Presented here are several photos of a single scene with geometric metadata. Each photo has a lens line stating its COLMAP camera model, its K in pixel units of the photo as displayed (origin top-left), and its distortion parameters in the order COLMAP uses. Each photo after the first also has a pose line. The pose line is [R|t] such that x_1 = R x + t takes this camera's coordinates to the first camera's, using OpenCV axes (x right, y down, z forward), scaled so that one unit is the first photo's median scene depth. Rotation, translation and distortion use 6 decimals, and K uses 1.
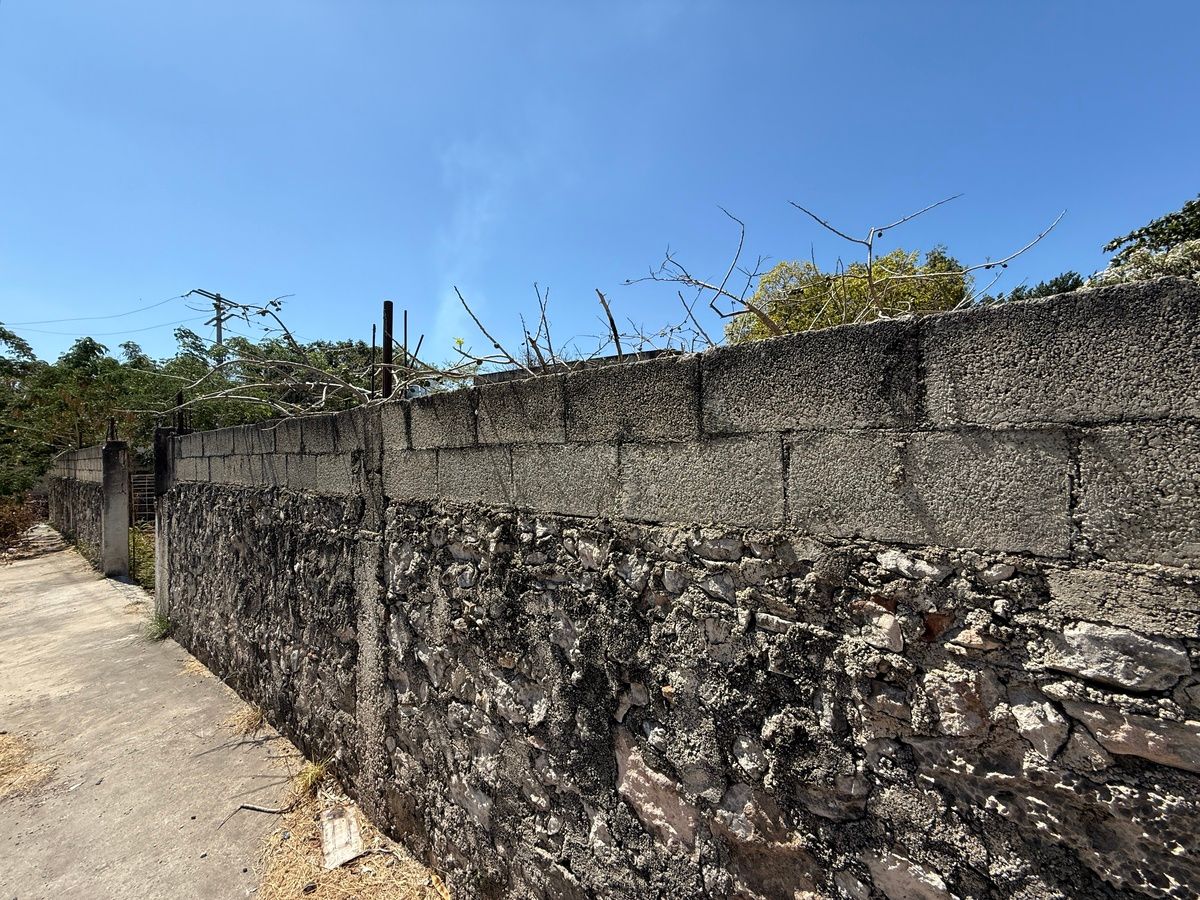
lens RADIAL K [[480.3, 0, 597.3], [0, 480.3, 452.4], [0, 0, 1]] dist [-0.000333, 0.000263]
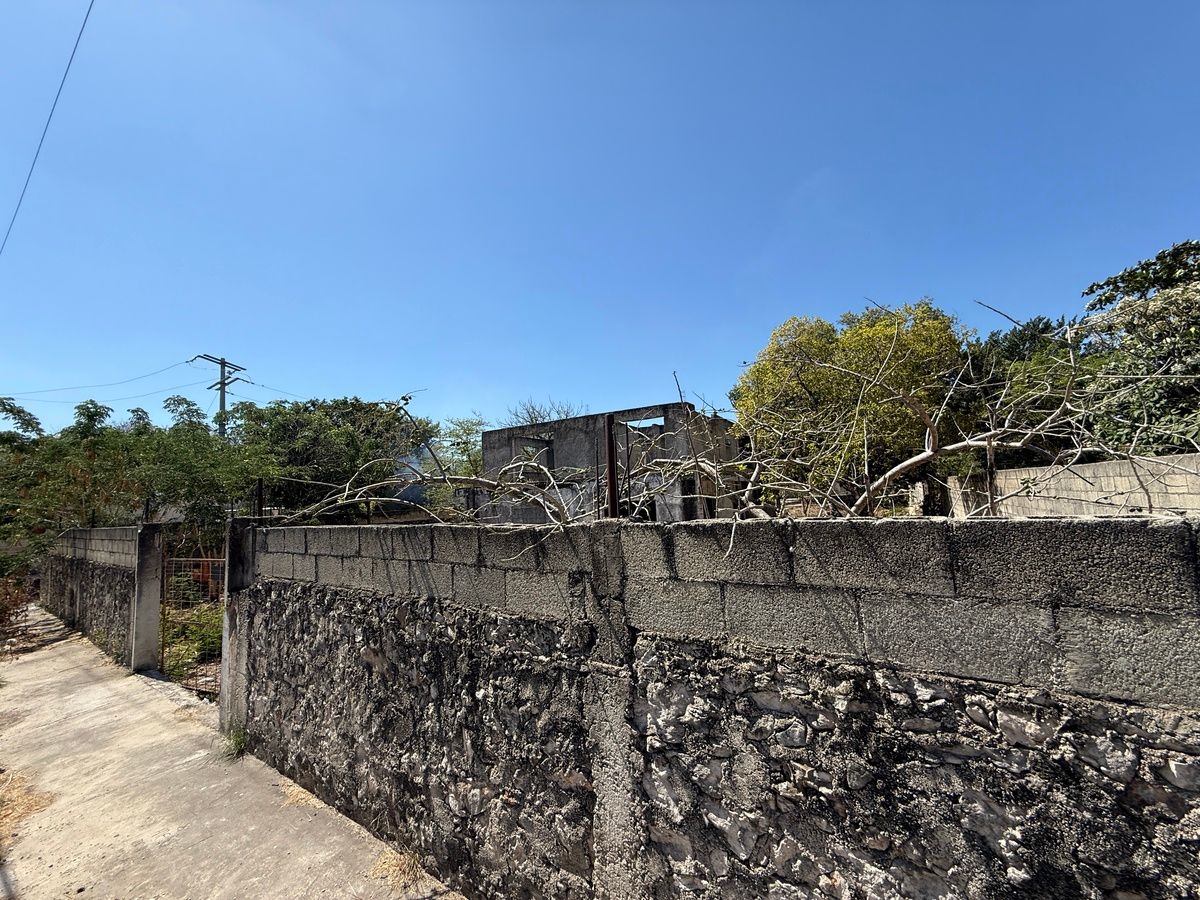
lens RADIAL K [[480.3, 0, 601.5], [0, 480.3, 452.5], [0, 0, 1]] dist [-0.000333, 0.000263]
pose [[0.999022, -0.030866, 0.031666, -0.483452], [0.033811, 0.994697, -0.097129, -0.144610], [-0.028500, 0.098105, 0.994768, 0.044041]]
